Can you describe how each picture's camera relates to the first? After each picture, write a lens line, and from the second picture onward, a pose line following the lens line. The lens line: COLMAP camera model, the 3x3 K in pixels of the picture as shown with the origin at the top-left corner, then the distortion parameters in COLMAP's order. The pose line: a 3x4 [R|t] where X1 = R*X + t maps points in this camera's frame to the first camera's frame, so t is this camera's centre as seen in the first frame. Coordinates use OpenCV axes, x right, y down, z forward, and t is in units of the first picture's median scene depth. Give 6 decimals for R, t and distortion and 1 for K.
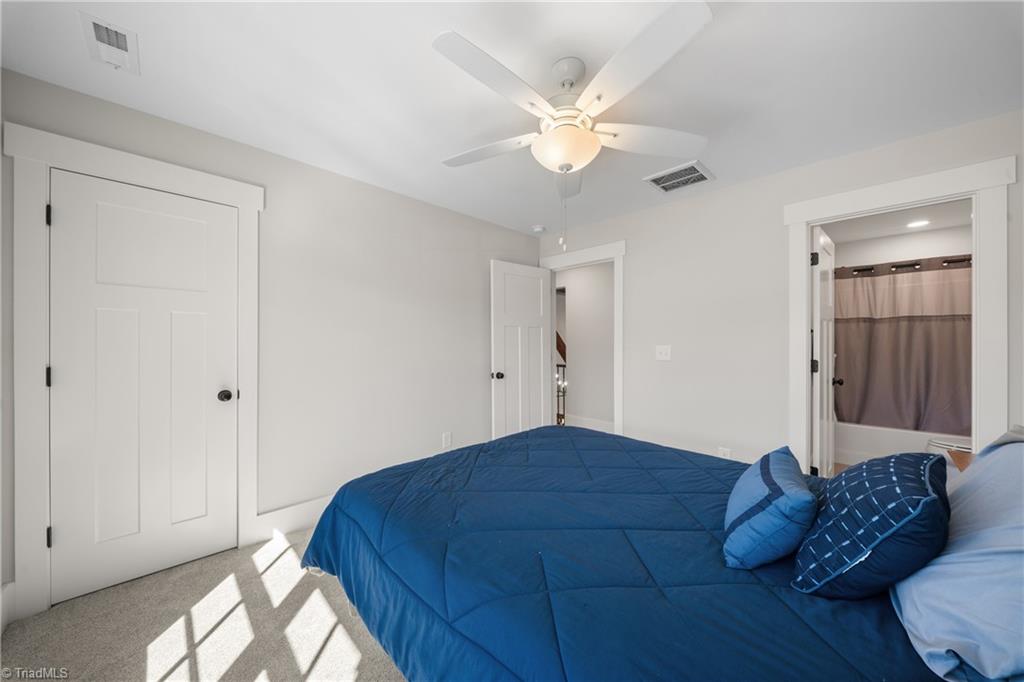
lens RADIAL K [[357.3, 0, 513.8], [0, 357.3, 348.5], [0, 0, 1]] dist [-0.005934, -0.000256]
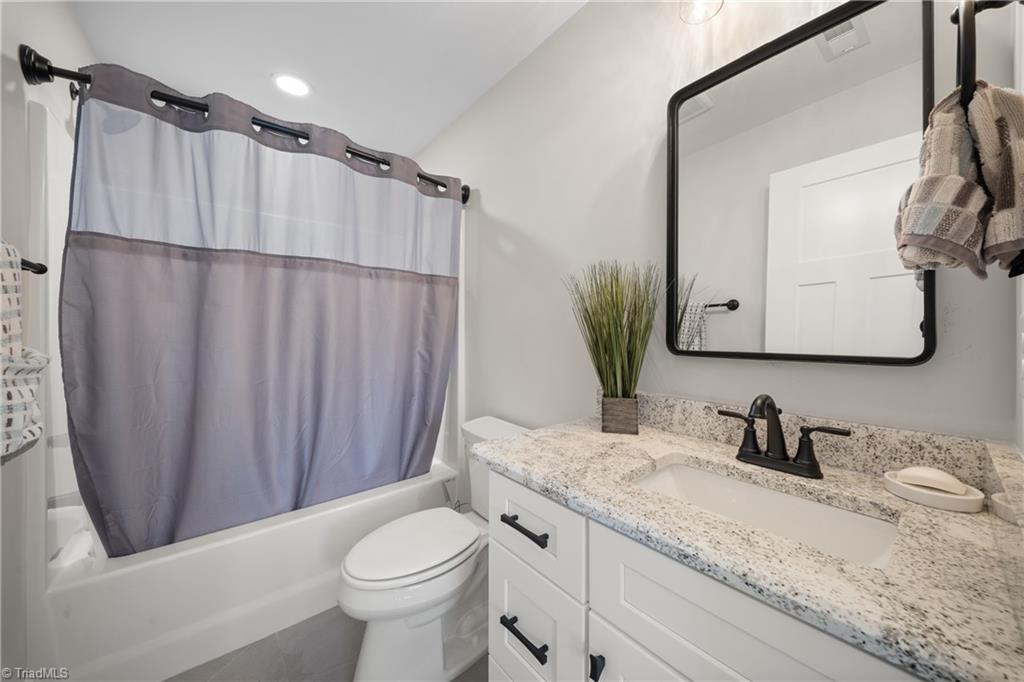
lens RADIAL K [[357.3, 0, 511.5], [0, 357.3, 329.8], [0, 0, 1]] dist [-0.005934, -0.000256]
pose [[0.102340, 0.024179, 0.994456, 0.697741], [0.019176, 0.999471, -0.026275, 0.012316], [-0.994565, 0.021759, 0.101822, 0.668157]]
